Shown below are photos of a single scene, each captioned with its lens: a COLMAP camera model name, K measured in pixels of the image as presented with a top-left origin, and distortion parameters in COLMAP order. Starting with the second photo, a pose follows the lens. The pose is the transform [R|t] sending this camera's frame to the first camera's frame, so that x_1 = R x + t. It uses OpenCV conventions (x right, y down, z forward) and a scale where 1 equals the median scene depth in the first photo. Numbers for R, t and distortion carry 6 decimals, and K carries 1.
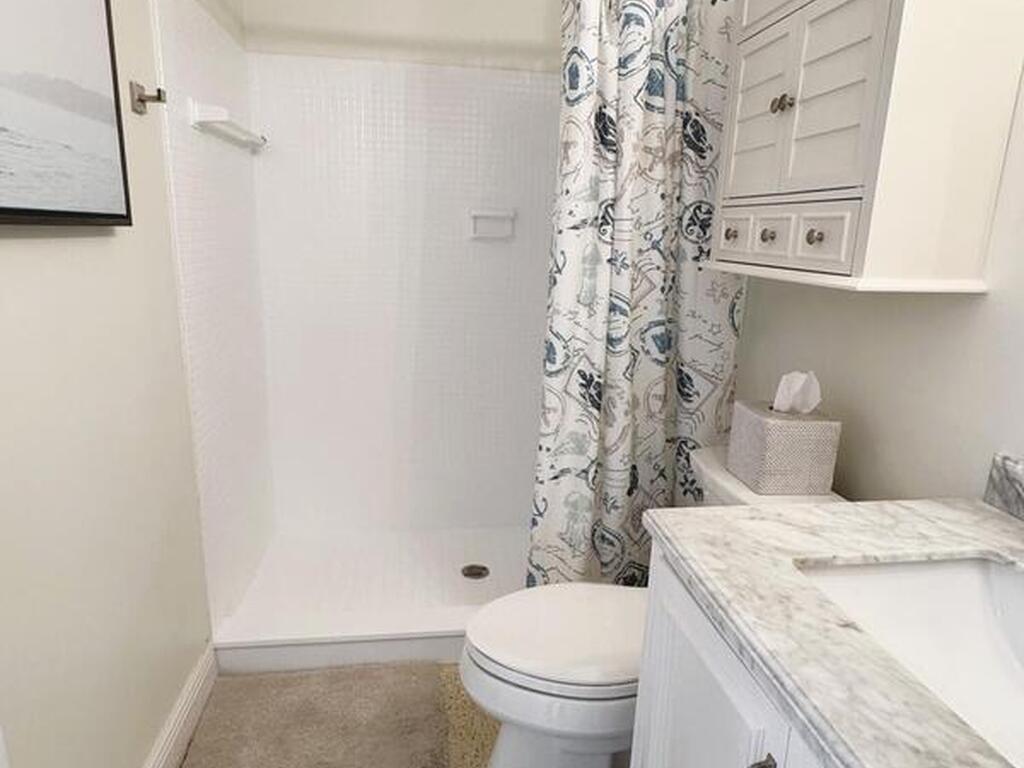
lens RADIAL K [[642.1, 0, 511.4], [0, 642.1, 385.1], [0, 0, 1]] dist [0.005471, 0.008165]
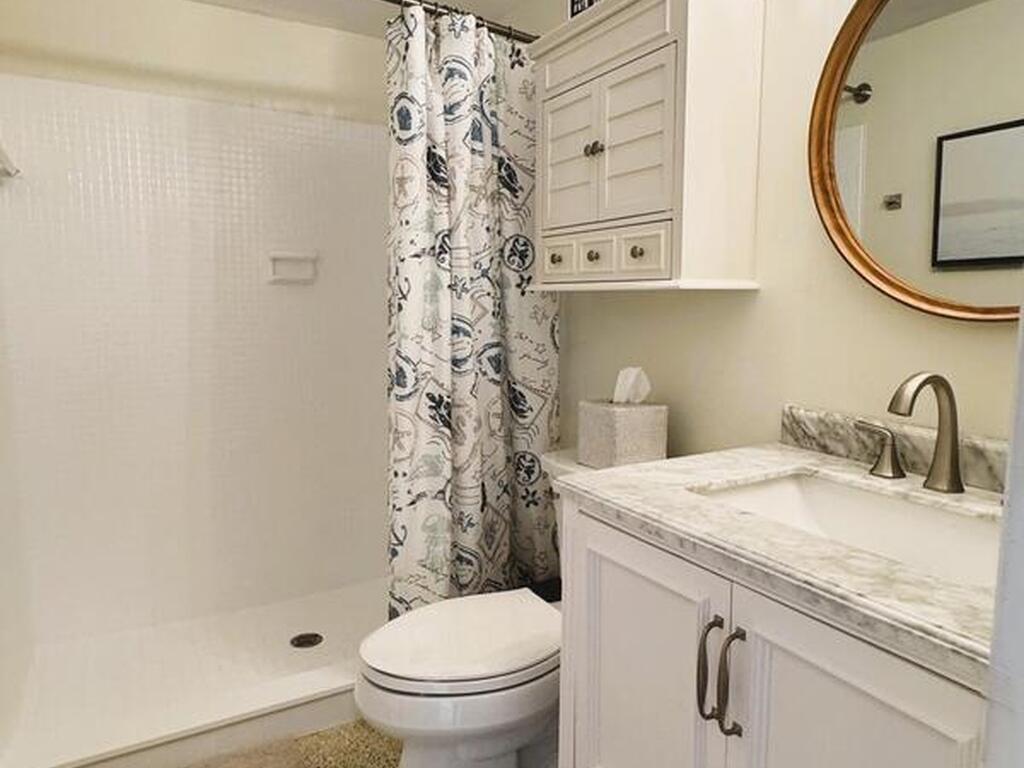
lens RADIAL K [[689.5, 0, 512.2], [0, 689.5, 381.5], [0, 0, 1]] dist [0.008232, 0.011910]
pose [[0.926497, -0.071190, 0.369507, -0.183179], [0.112251, 0.989522, -0.090811, 0.077268], [-0.359171, 0.125614, 0.924780, -0.076418]]
